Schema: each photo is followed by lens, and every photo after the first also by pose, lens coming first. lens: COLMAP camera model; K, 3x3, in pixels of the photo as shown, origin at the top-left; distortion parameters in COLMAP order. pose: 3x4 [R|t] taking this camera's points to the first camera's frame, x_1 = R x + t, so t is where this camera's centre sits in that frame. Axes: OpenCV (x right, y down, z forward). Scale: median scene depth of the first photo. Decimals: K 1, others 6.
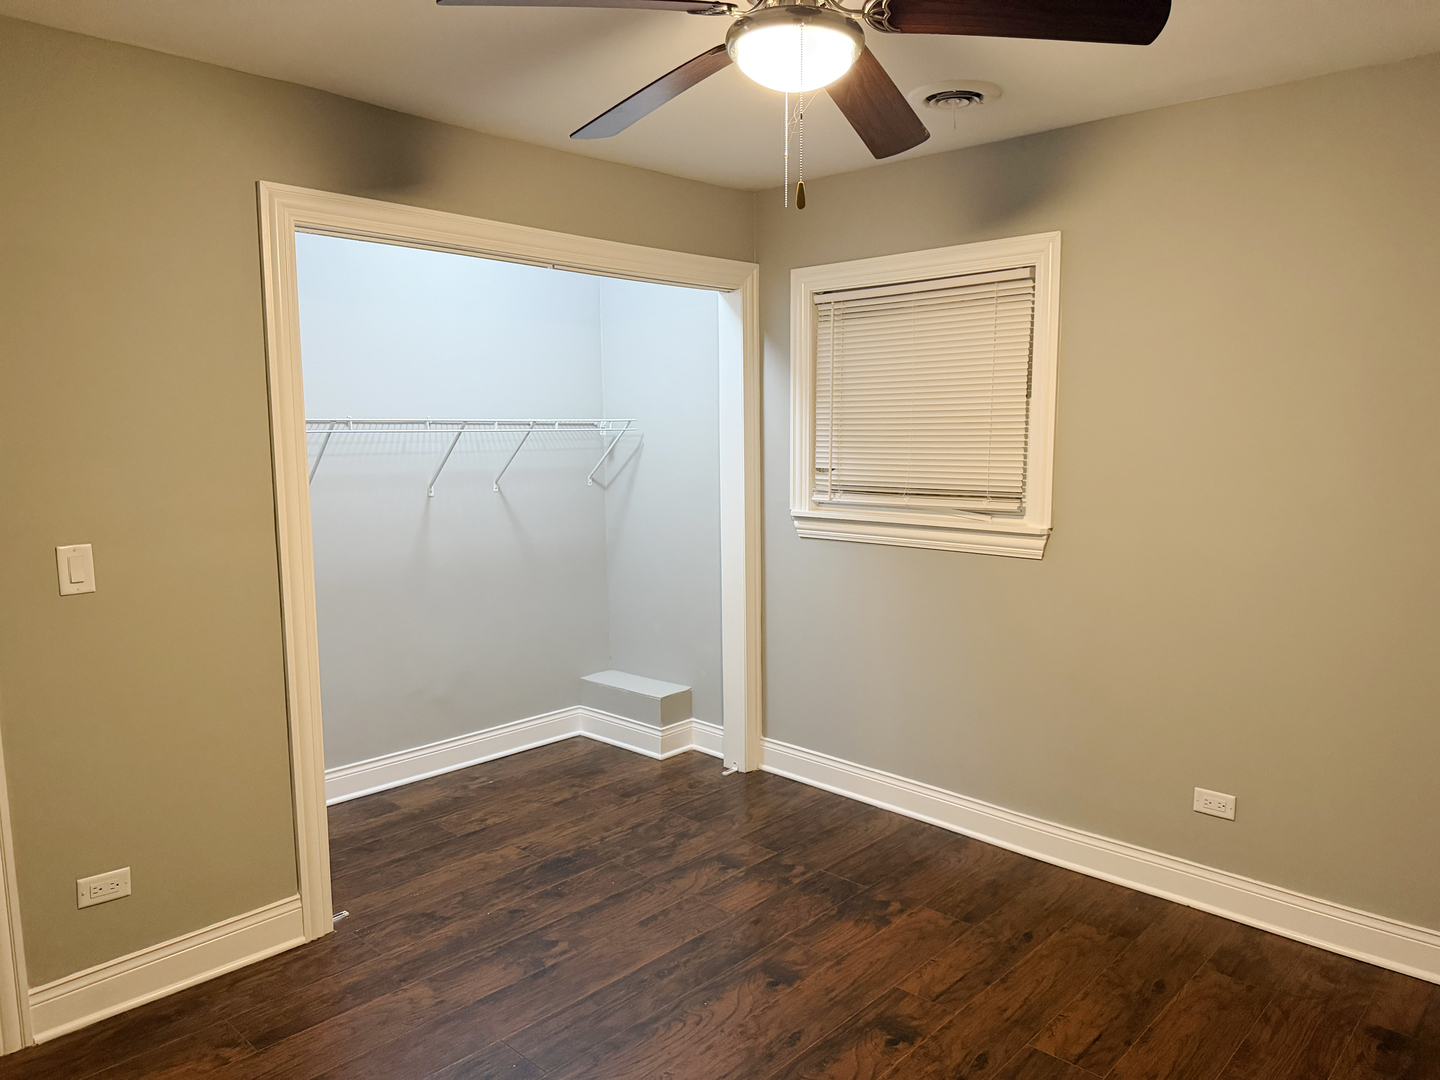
lens RADIAL K [[1007.9, 0, 718.9], [0, 1007.9, 536.3], [0, 0, 1]] dist [0.003465, 0.001990]
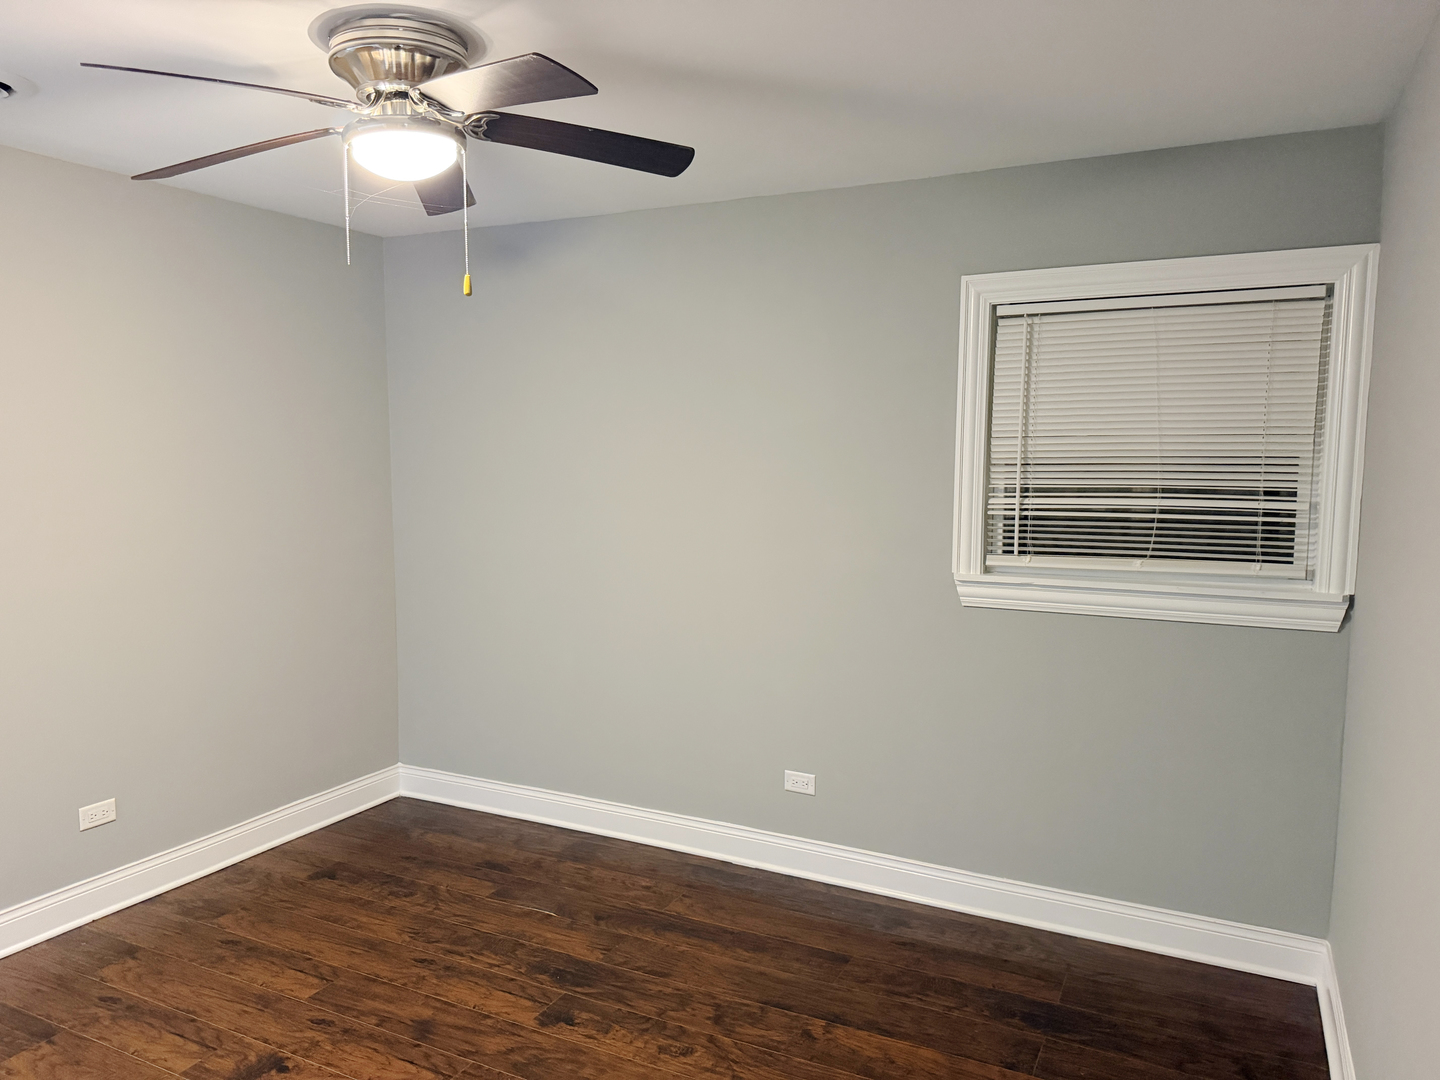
lens RADIAL K [[1007.9, 0, 718.5], [0, 1007.9, 545.3], [0, 0, 1]] dist [0.003465, 0.001990]
pose [[-0.281182, -0.084209, 0.955953, -0.811794], [0.102350, 0.987829, 0.117122, -0.089326], [-0.954181, 0.130774, -0.269141, 0.720112]]
